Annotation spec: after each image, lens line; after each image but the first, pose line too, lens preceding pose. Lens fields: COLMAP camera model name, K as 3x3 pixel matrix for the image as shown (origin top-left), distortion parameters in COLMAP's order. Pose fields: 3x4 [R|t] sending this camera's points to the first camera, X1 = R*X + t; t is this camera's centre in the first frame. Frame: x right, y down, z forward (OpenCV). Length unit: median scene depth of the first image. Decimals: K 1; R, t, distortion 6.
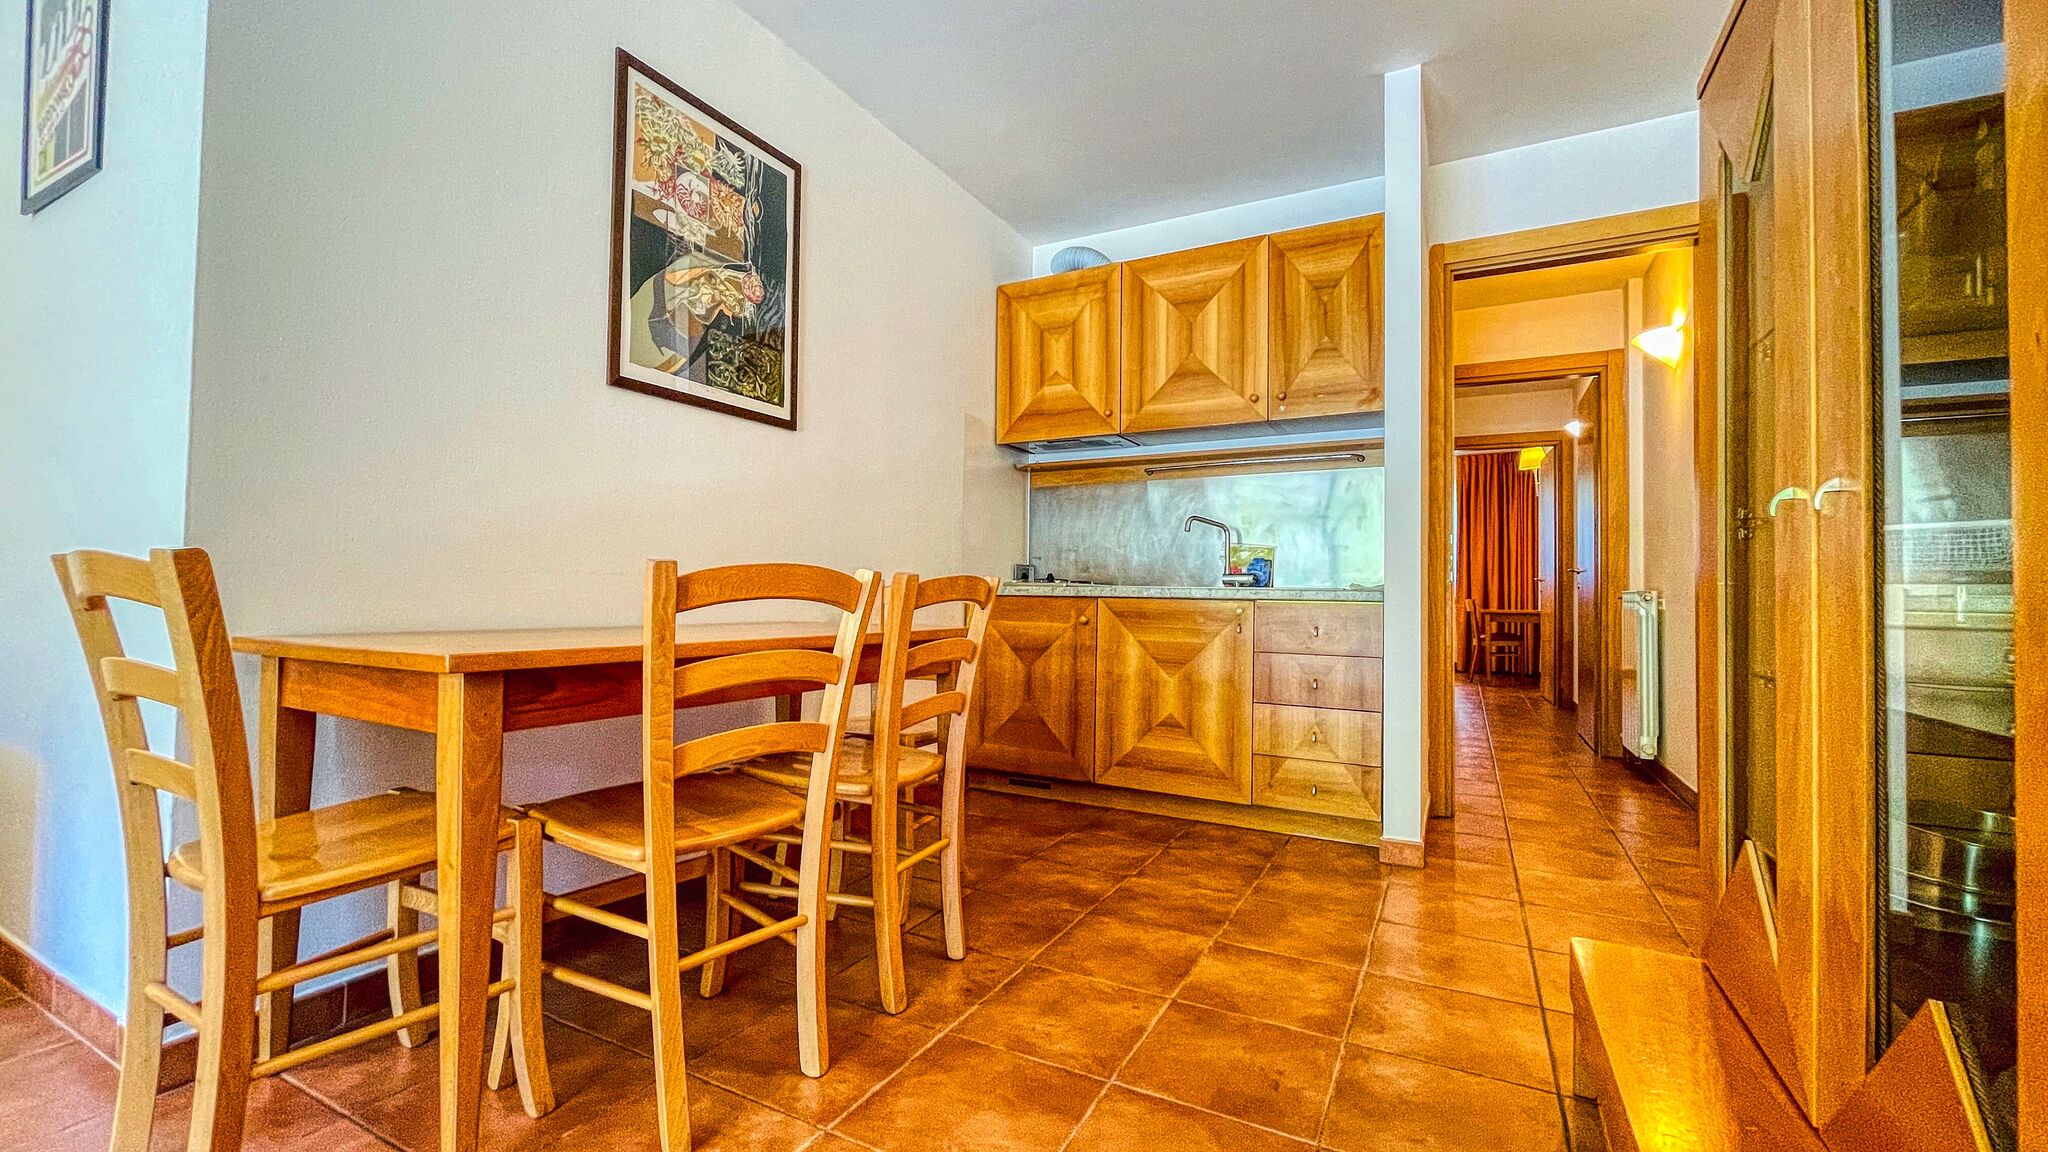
lens RADIAL K [[833.0, 0, 1010.0], [0, 833.0, 578.5], [0, 0, 1]] dist [-0.000499, 0.004914]
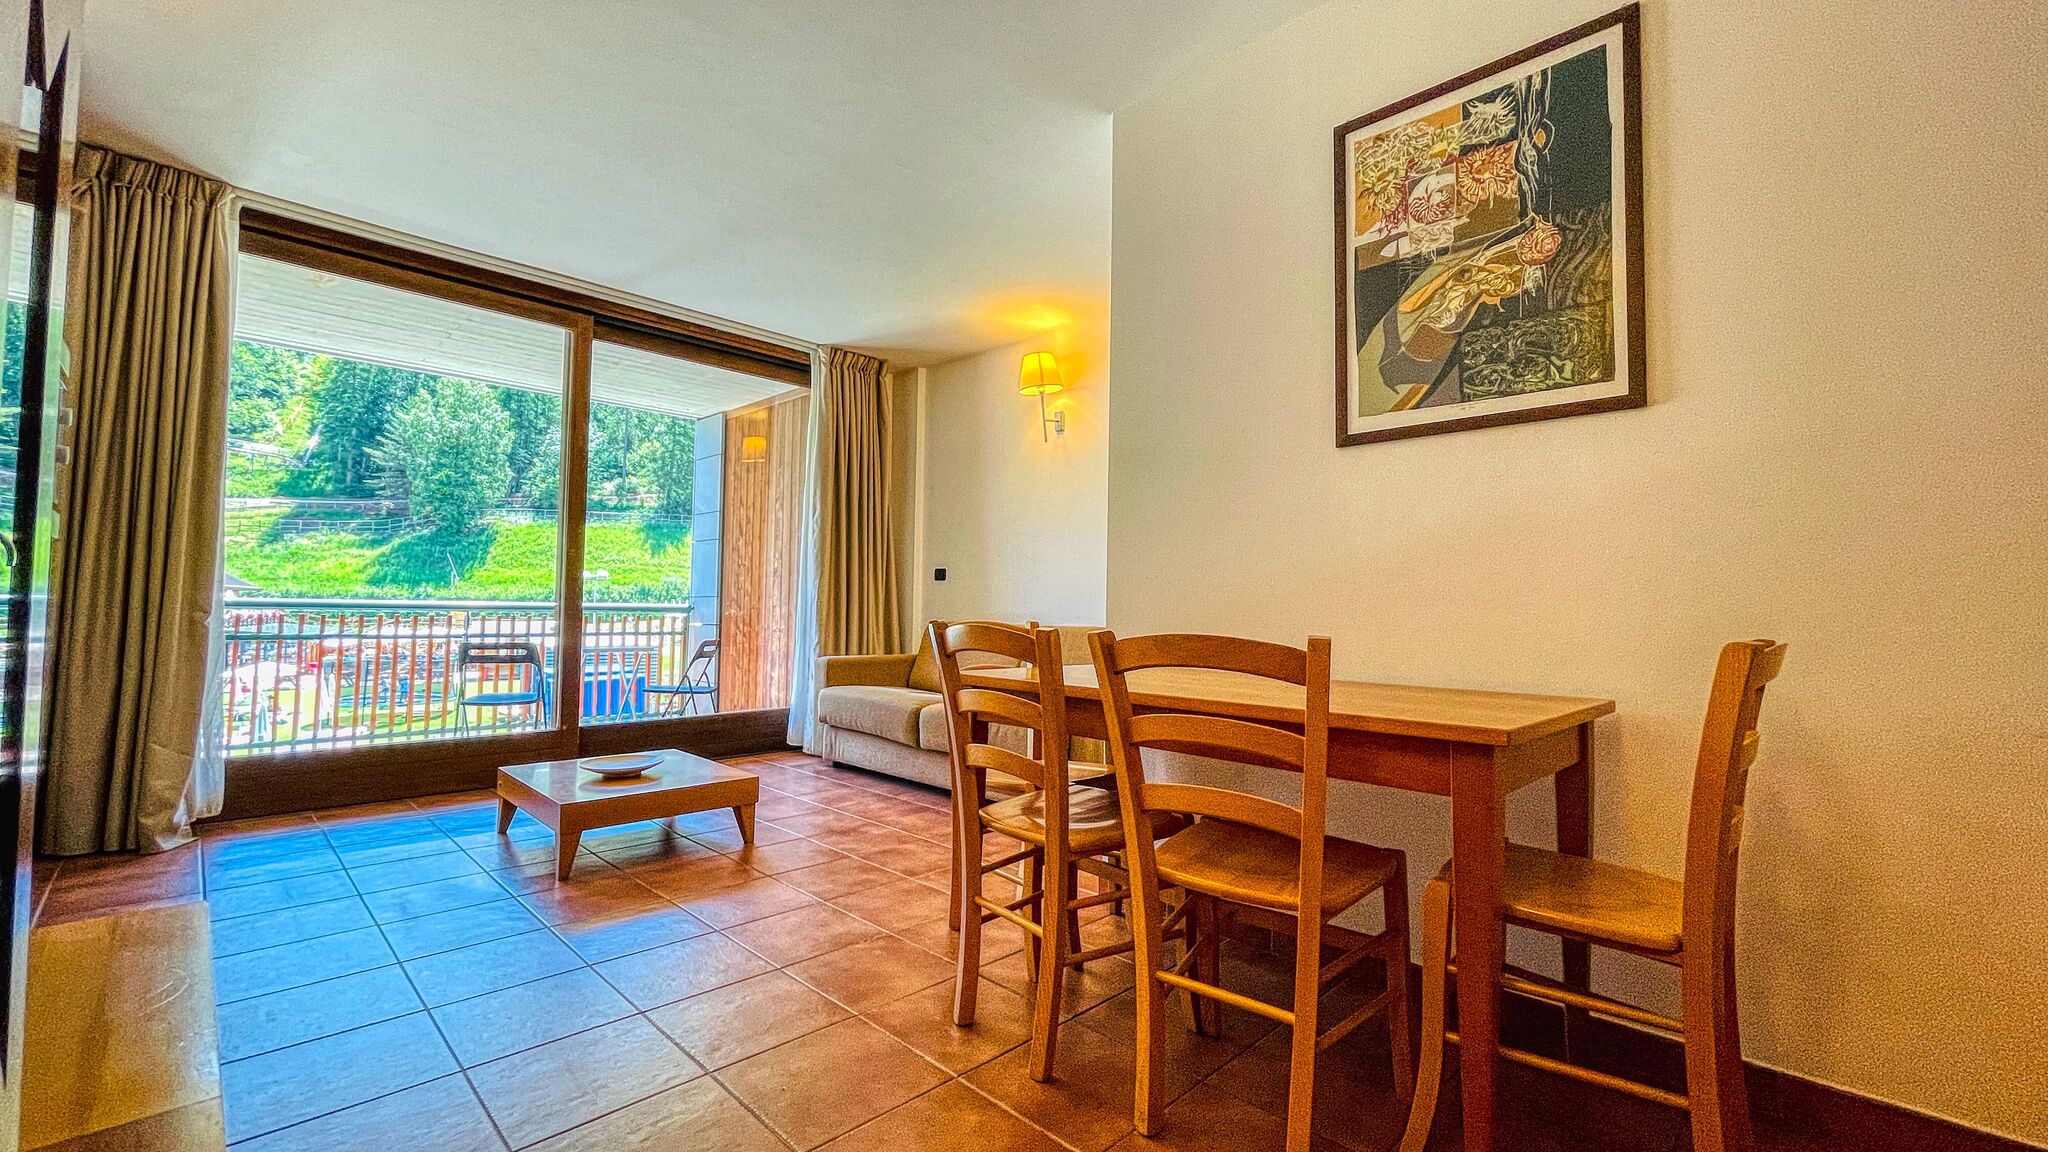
lens RADIAL K [[833.0, 0, 1010.0], [0, 833.0, 578.5], [0, 0, 1]] dist [-0.000499, 0.004914]
pose [[-0.275440, -0.057763, -0.959581, 0.561629], [-0.001528, 0.998218, -0.059650, -0.005243], [0.961317, -0.014964, -0.275038, 0.802513]]
